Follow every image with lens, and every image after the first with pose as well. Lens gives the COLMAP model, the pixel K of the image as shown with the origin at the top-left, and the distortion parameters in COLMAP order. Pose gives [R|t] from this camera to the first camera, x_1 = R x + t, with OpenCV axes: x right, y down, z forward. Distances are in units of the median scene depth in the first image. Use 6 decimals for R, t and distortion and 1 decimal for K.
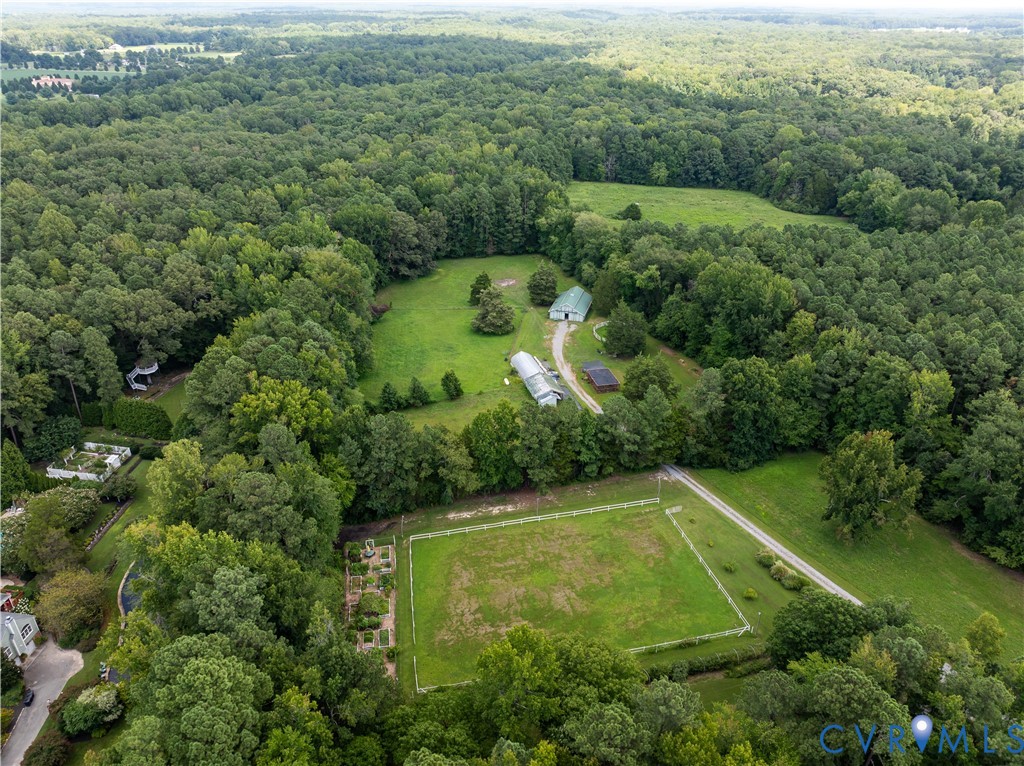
lens RADIAL K [[750.7, 0, 512.0], [0, 750.7, 383.0], [0, 0, 1]] dist [-0.044630, 0.028942]
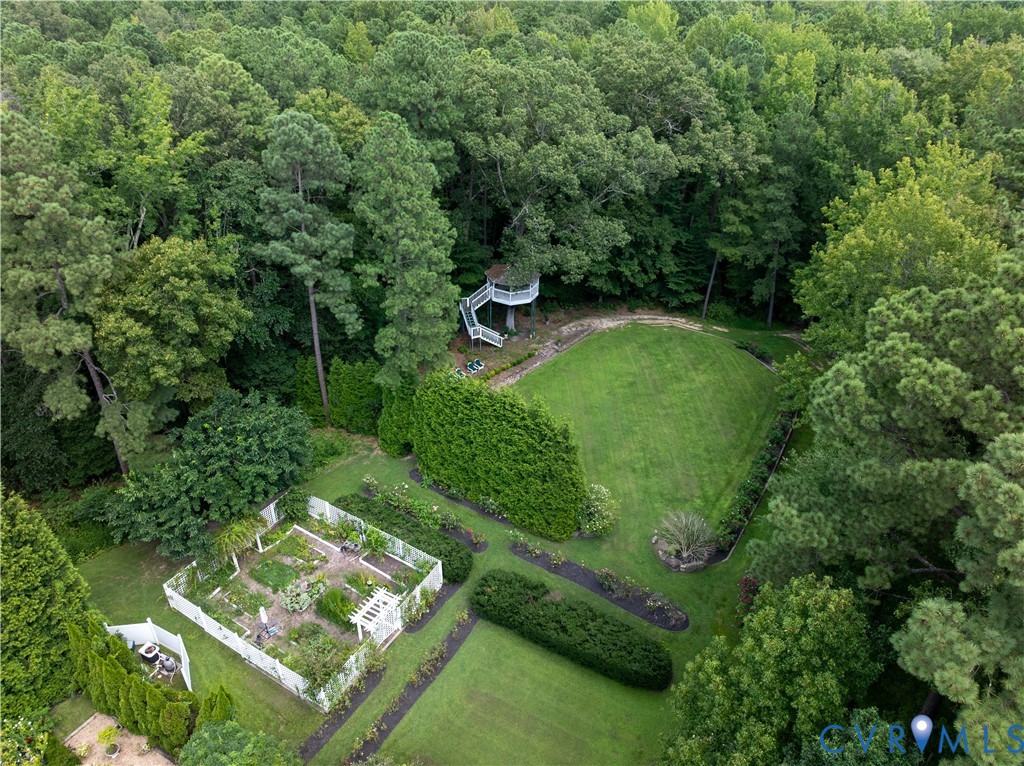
lens RADIAL K [[718.1, 0, 512.7], [0, 718.1, 377.5], [0, 0, 1]] dist [-0.032503, 0.001438]
pose [[0.918647, 0.199913, -0.340768, -0.242211], [-0.184641, 0.979782, 0.077034, -0.002831], [0.349278, -0.007847, 0.936986, 0.445623]]
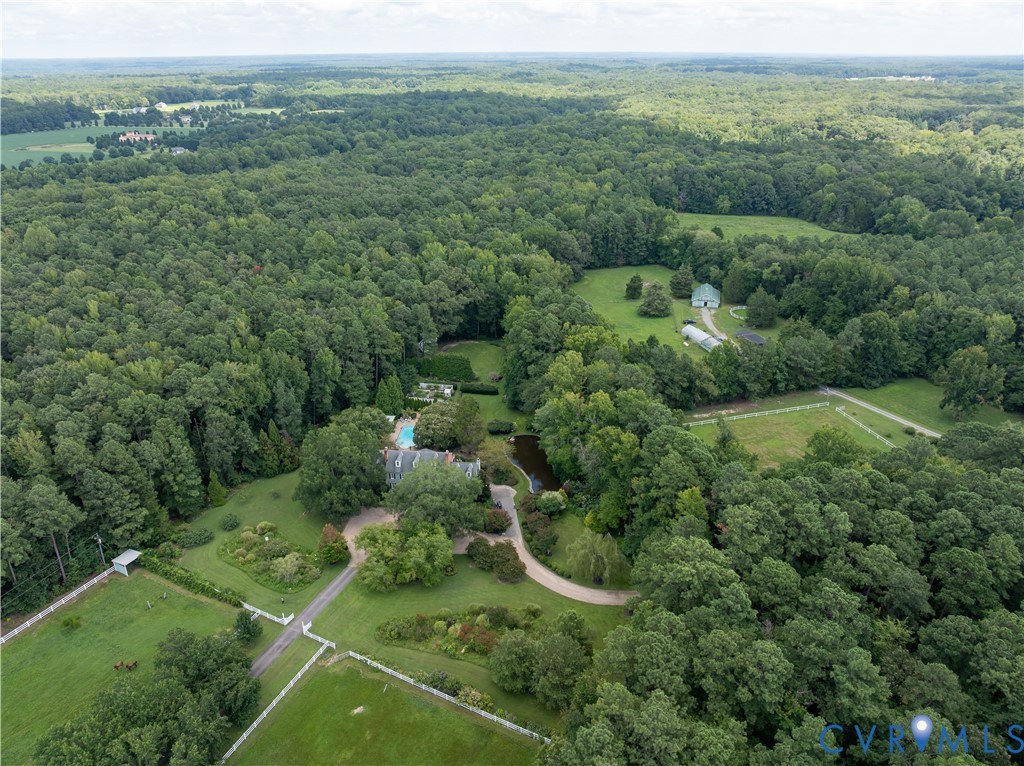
lens RADIAL K [[750.7, 0, 512.0], [0, 750.7, 383.0], [0, 0, 1]] dist [-0.044630, 0.028942]
pose [[0.999334, -0.024039, 0.027437, -0.257511], [0.025594, 0.997999, -0.057810, 0.098798], [-0.025993, 0.058474, 0.997951, -0.261244]]
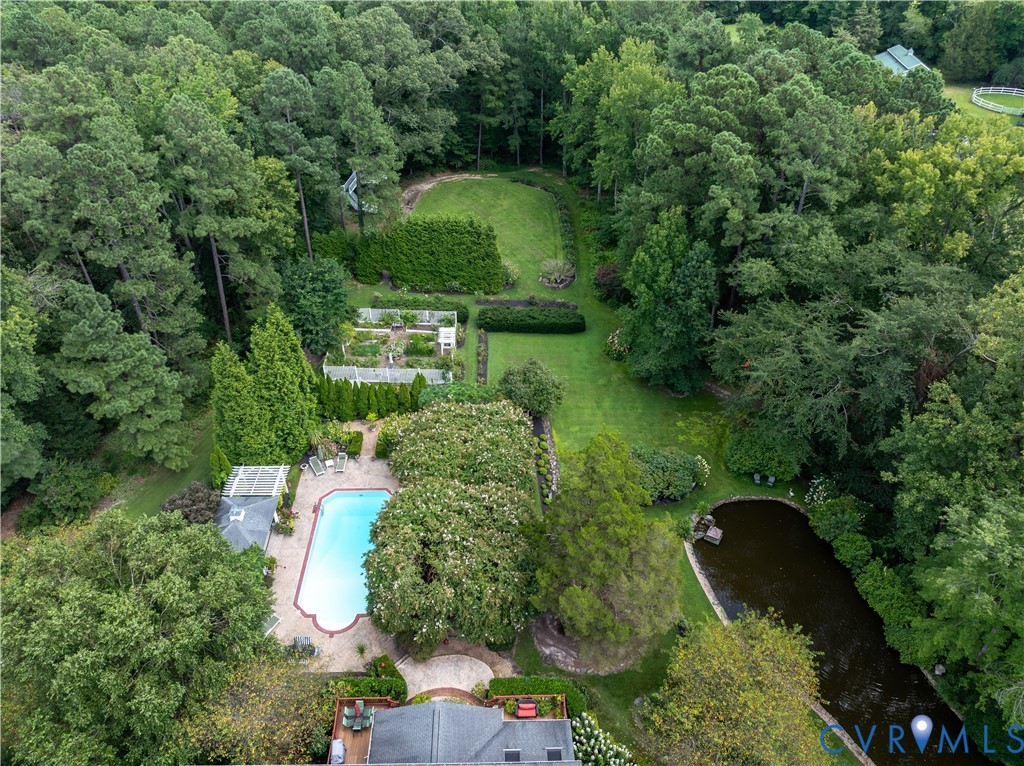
lens RADIAL K [[750.7, 0, 512.0], [0, 750.7, 383.0], [0, 0, 1]] dist [-0.044630, 0.028942]
pose [[0.989249, -0.087351, 0.117286, -0.316292], [0.066441, 0.982915, 0.171648, 0.029517], [-0.130276, -0.162010, 0.978152, 0.292628]]
